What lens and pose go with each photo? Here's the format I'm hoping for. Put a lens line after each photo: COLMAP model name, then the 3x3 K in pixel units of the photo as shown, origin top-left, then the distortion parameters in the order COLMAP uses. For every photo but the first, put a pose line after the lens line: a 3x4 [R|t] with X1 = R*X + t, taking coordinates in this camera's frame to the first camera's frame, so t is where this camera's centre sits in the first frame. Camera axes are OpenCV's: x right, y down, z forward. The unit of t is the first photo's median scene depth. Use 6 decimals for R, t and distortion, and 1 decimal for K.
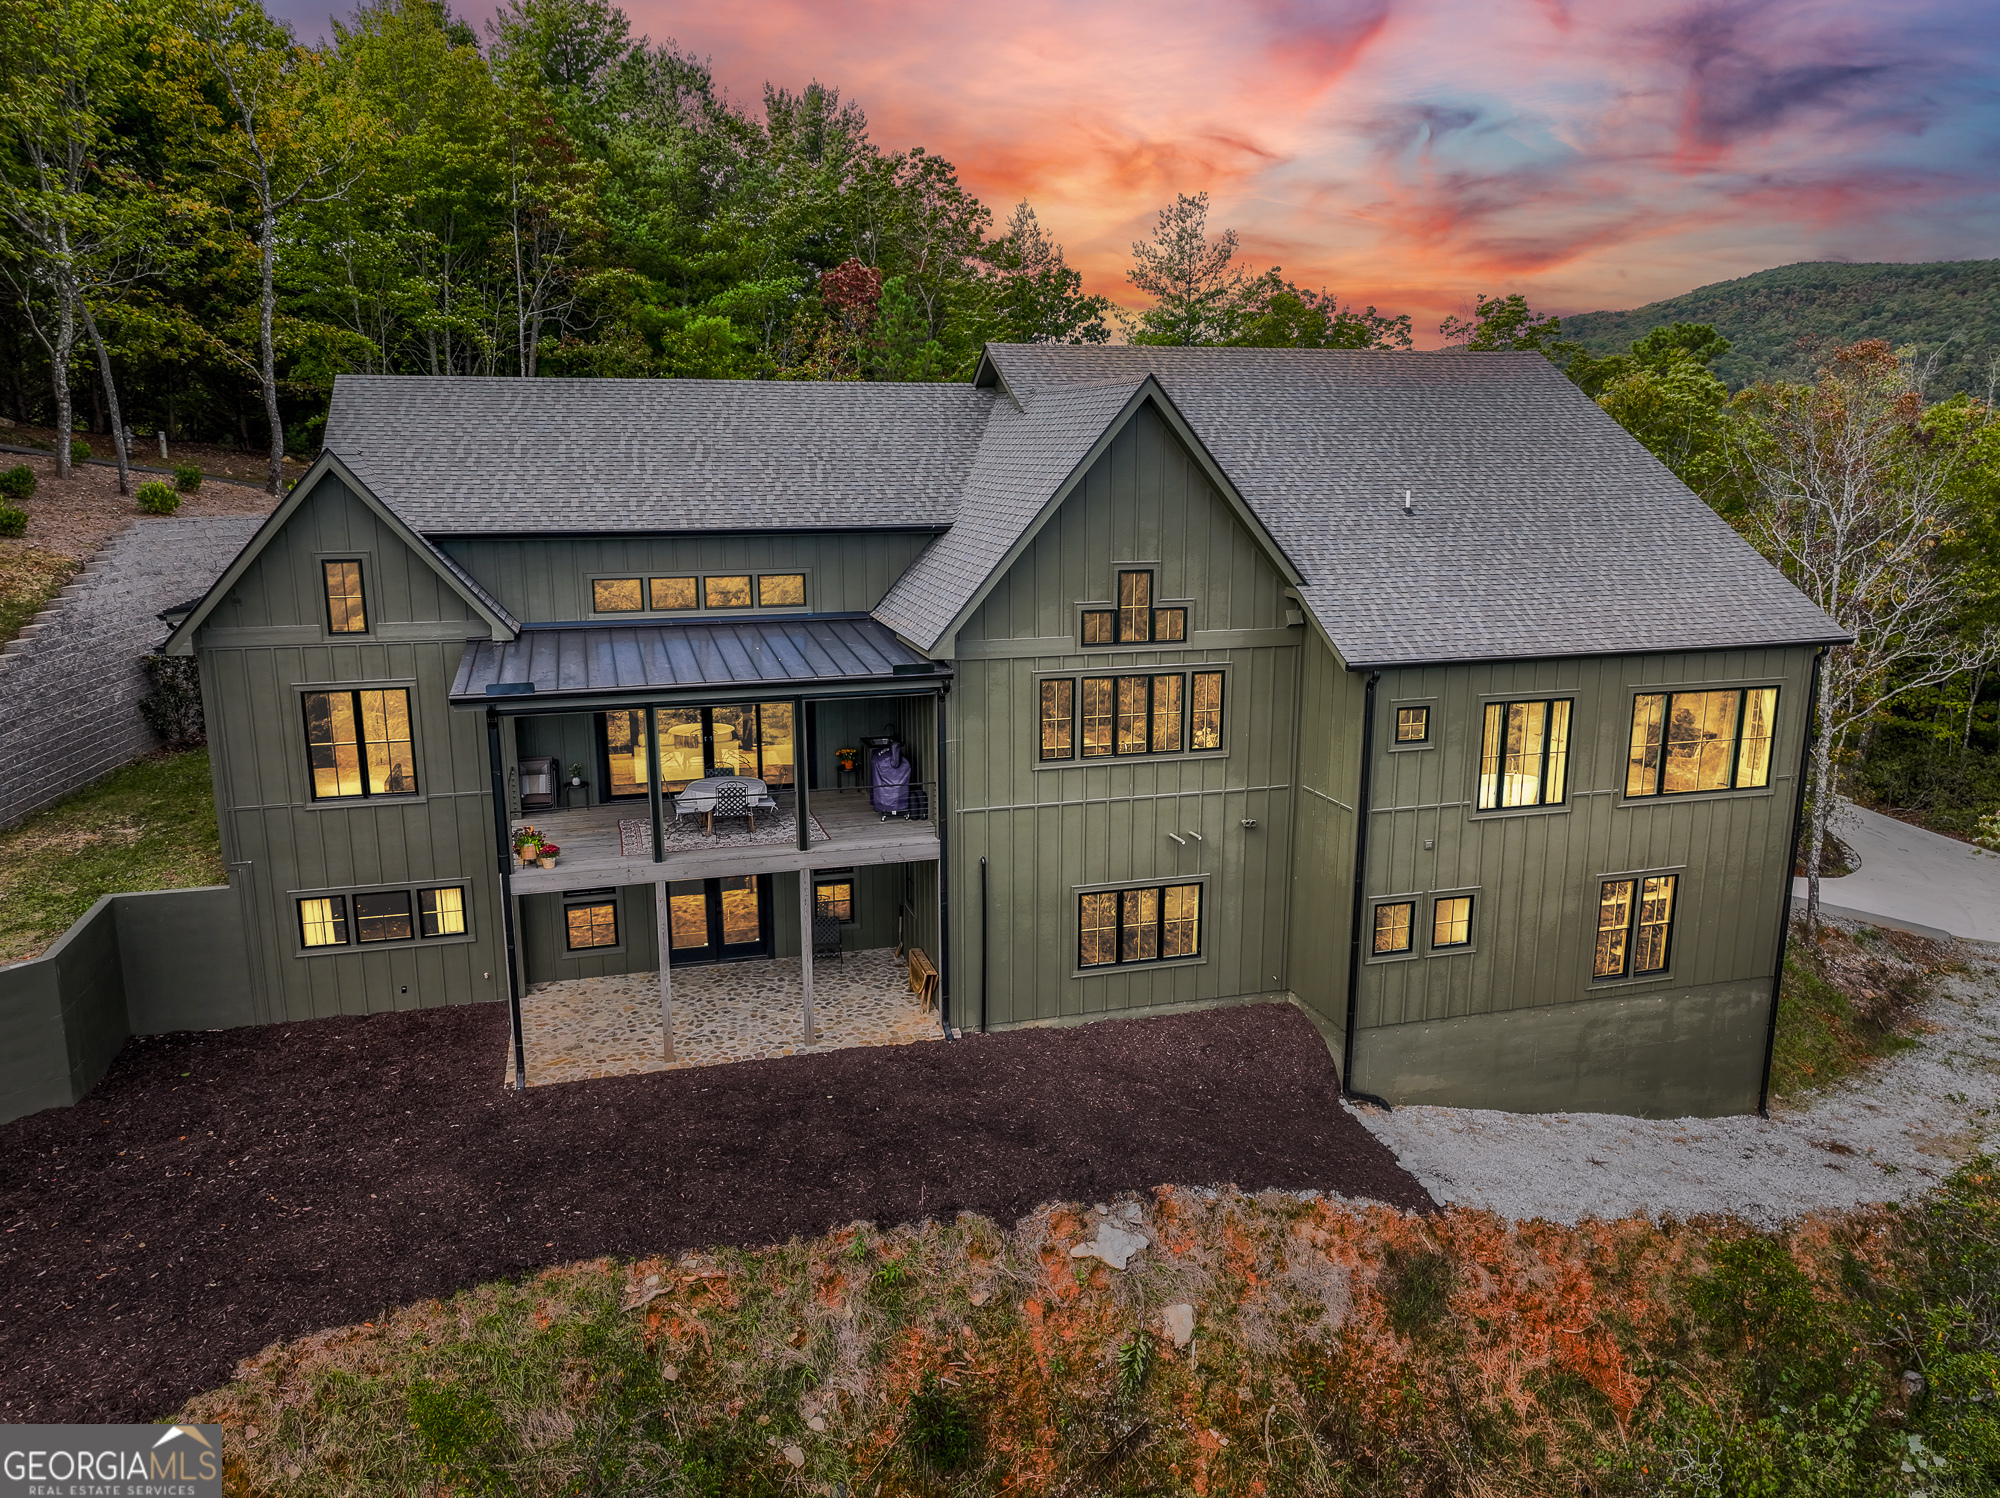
lens RADIAL K [[1414.3, 0, 994.8], [0, 1414.3, 754.7], [0, 0, 1]] dist [0.011038, 0.001639]
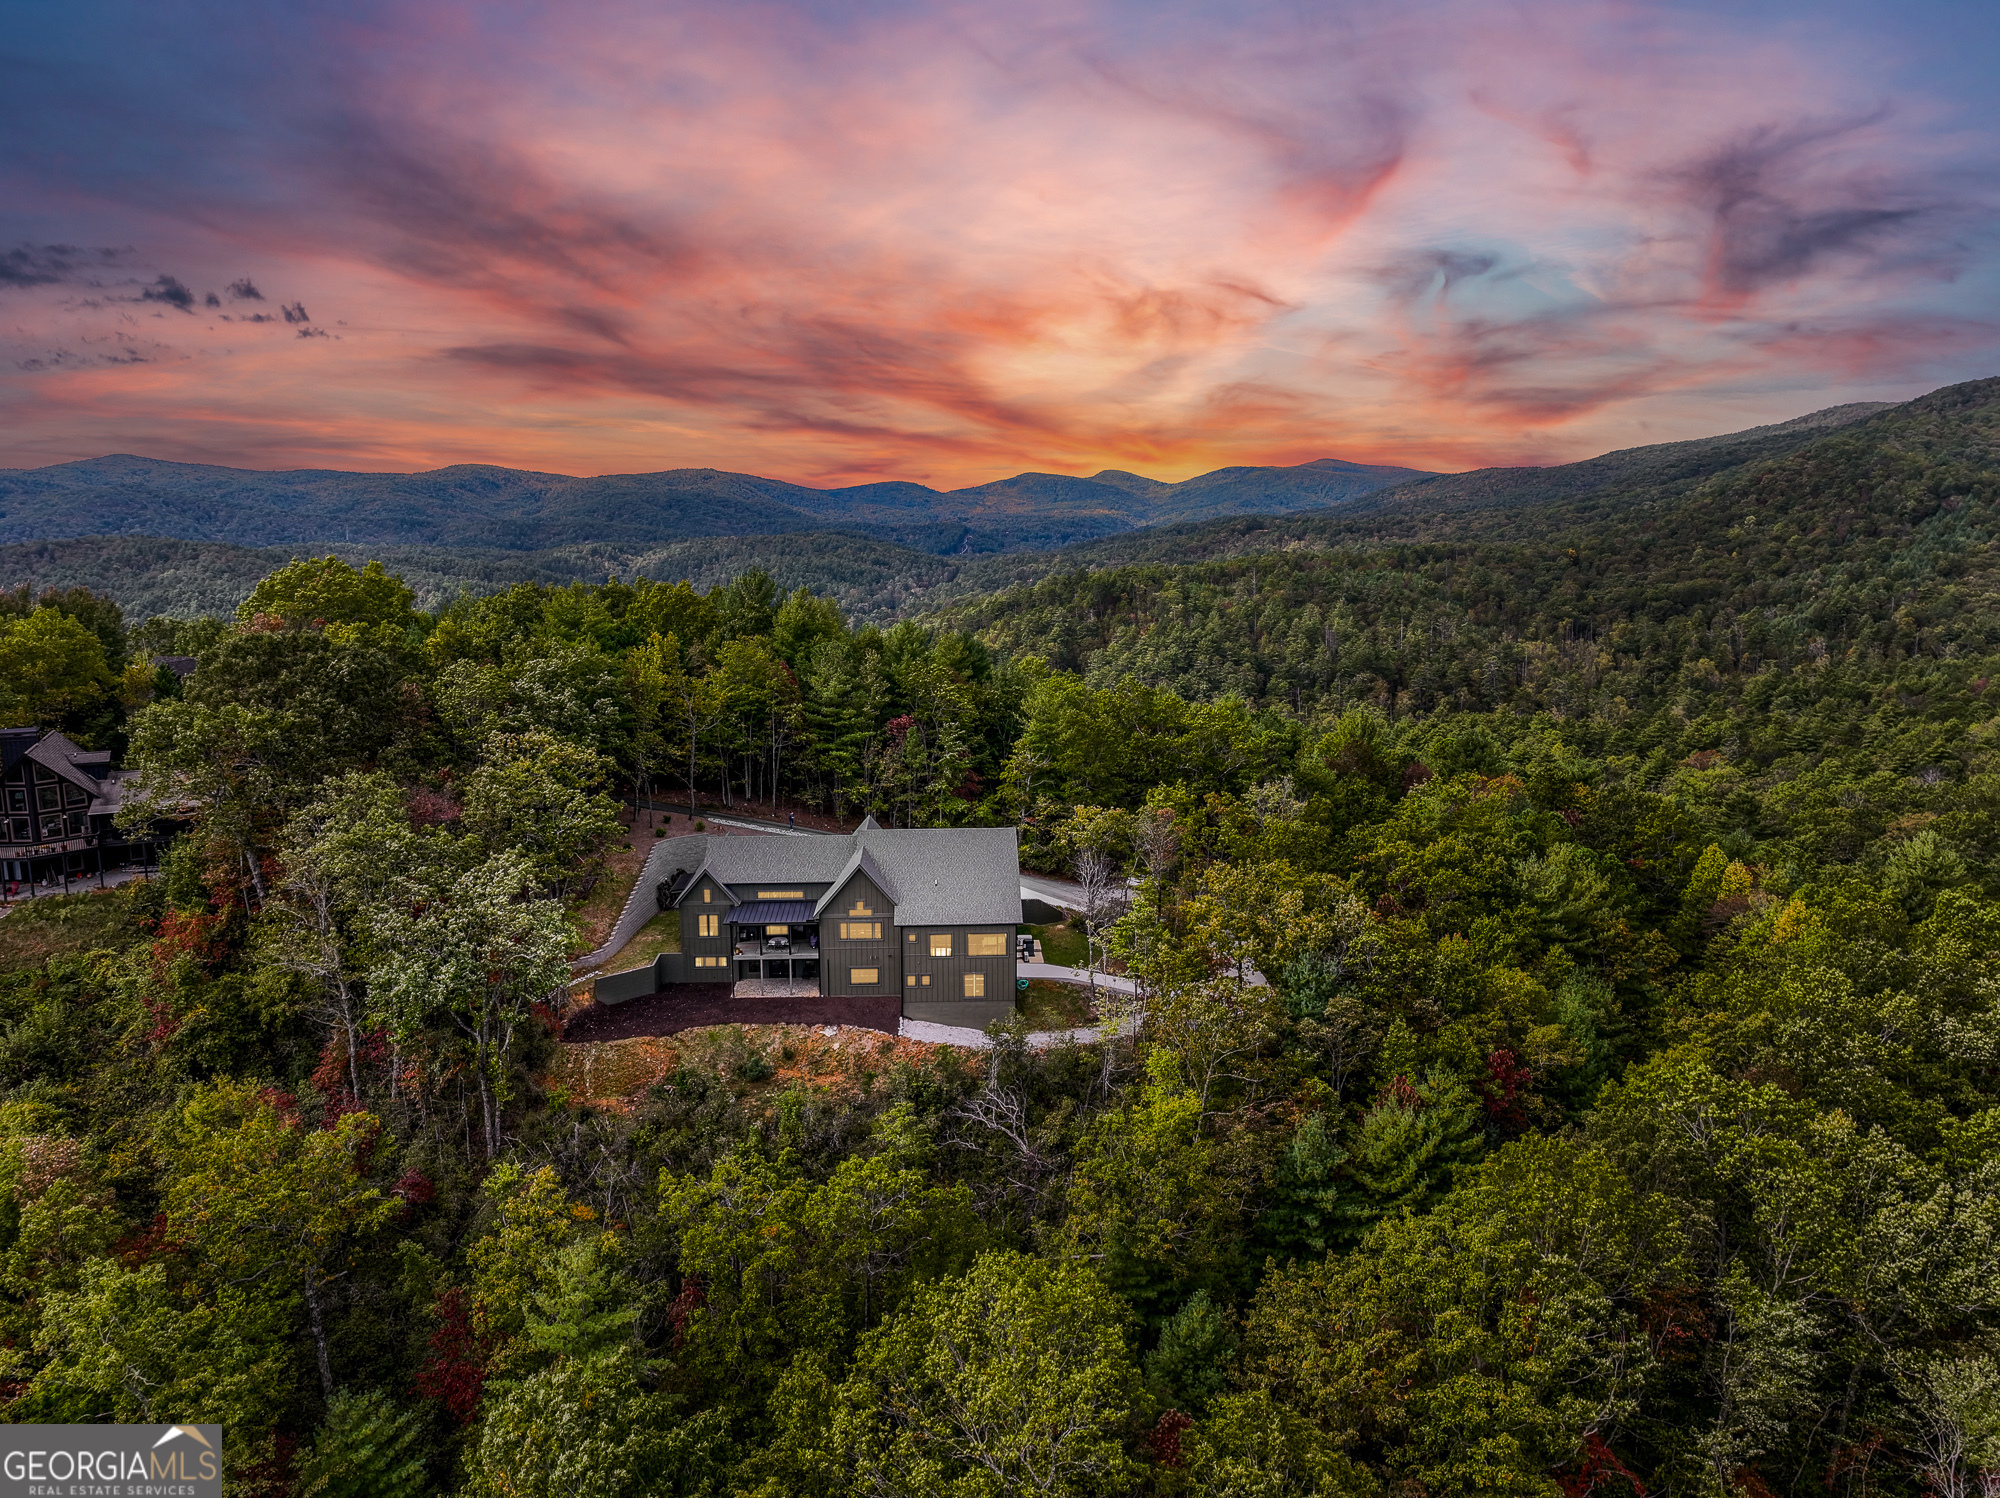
lens RADIAL K [[1414.3, 0, 1004.0], [0, 1414.3, 747.2], [0, 0, 1]] dist [0.011038, 0.001639]
pose [[0.973392, 0.040353, -0.225567, 1.643298], [-0.049969, 0.998062, -0.037086, -0.500638], [0.223633, 0.047371, 0.973522, -3.599484]]
